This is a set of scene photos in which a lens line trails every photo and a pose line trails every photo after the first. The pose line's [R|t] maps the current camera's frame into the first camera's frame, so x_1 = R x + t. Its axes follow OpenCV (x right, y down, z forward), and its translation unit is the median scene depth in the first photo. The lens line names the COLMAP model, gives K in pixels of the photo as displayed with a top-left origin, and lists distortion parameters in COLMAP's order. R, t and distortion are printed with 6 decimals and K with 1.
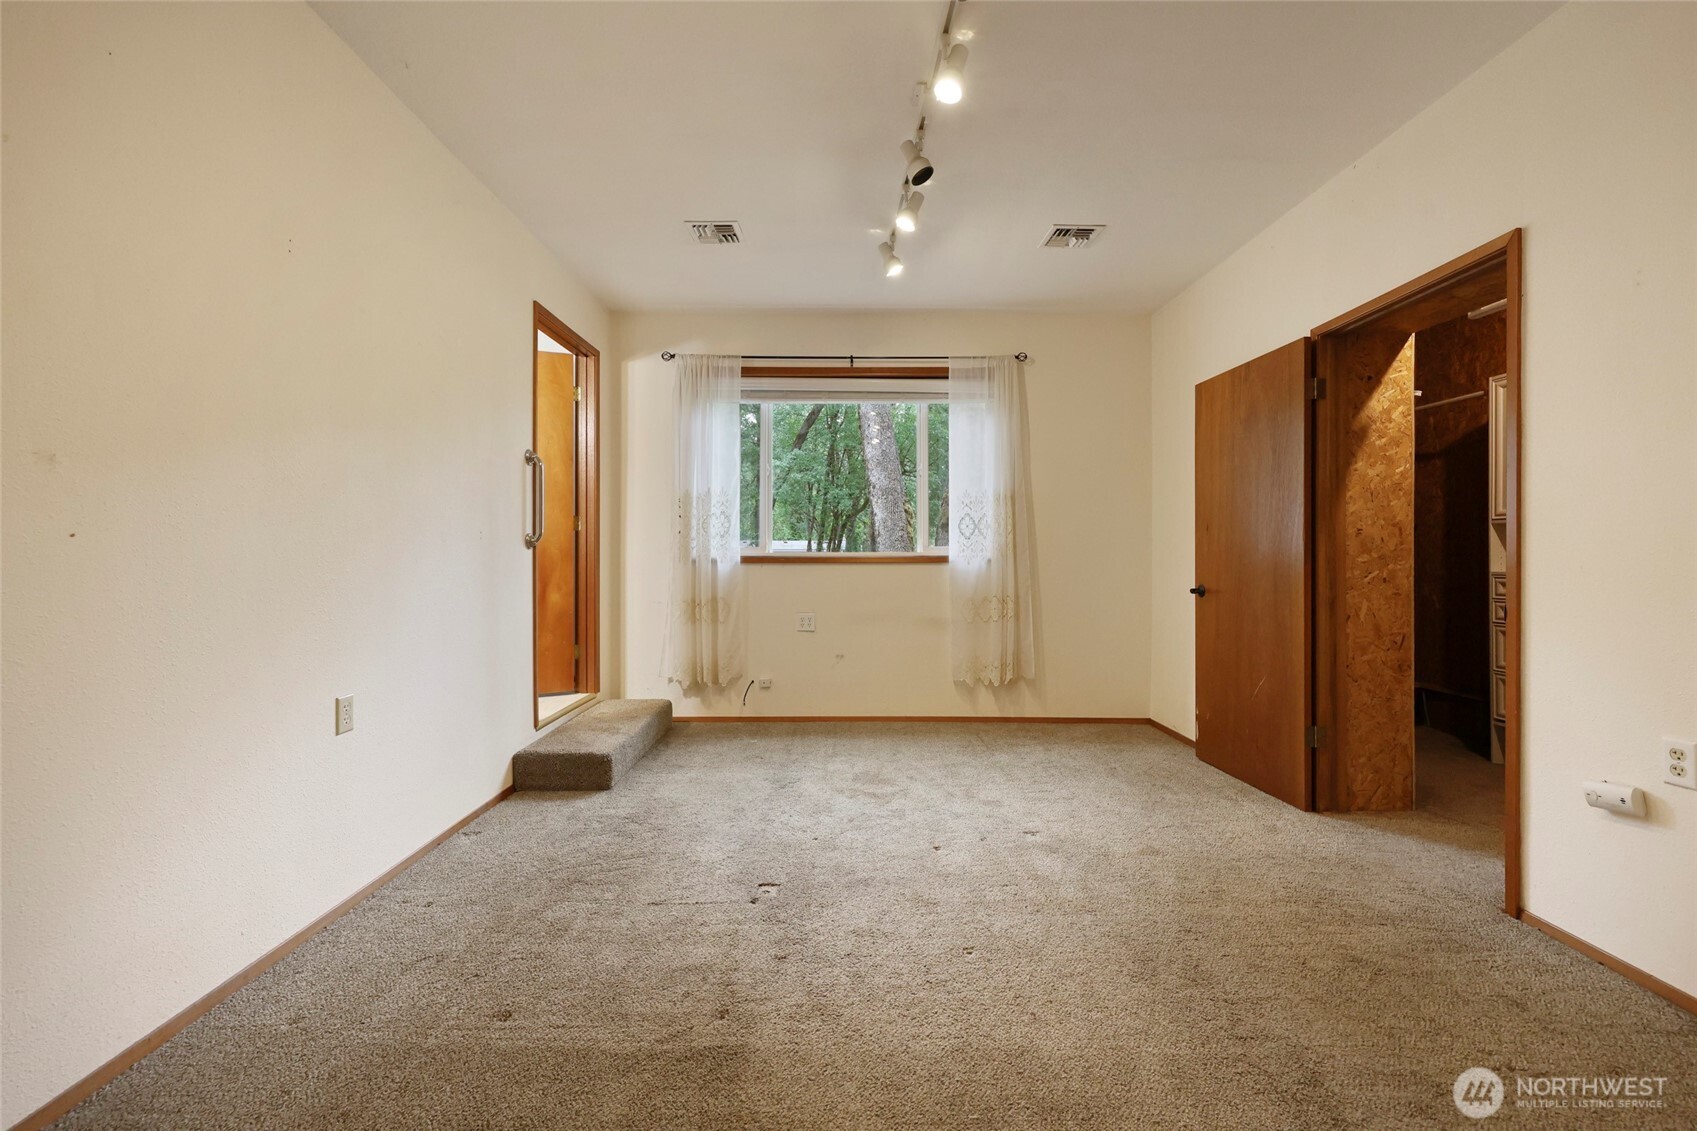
lens RADIAL K [[683.3, 0, 842.3], [0, 683.3, 561.3], [0, 0, 1]] dist [-0.002359, -0.000732]
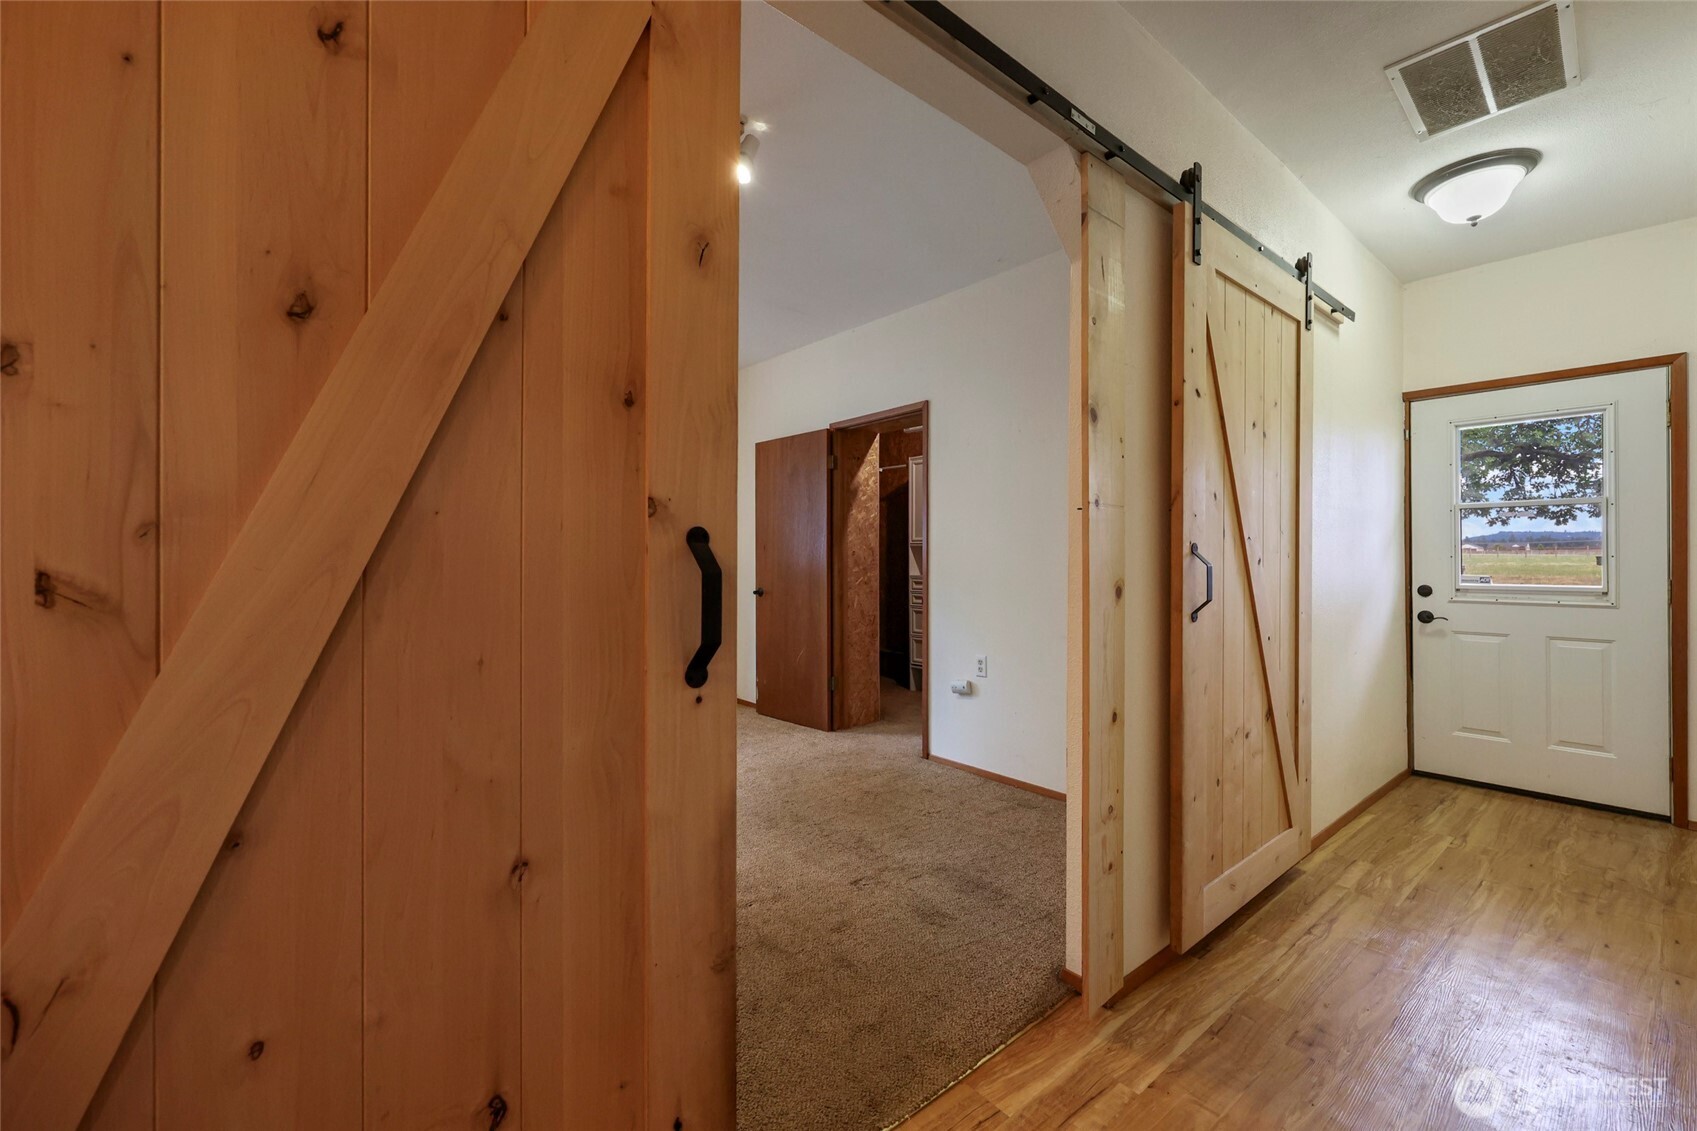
lens RADIAL K [[720.2, 0, 852.8], [0, 720.2, 559.8], [0, 0, 1]] dist [0.001954, 0.000011]
pose [[0.764525, -0.002401, 0.644589, -0.340847], [0.001485, 0.999997, 0.001964, -0.031187], [-0.644592, -0.000544, 0.764527, -0.299418]]
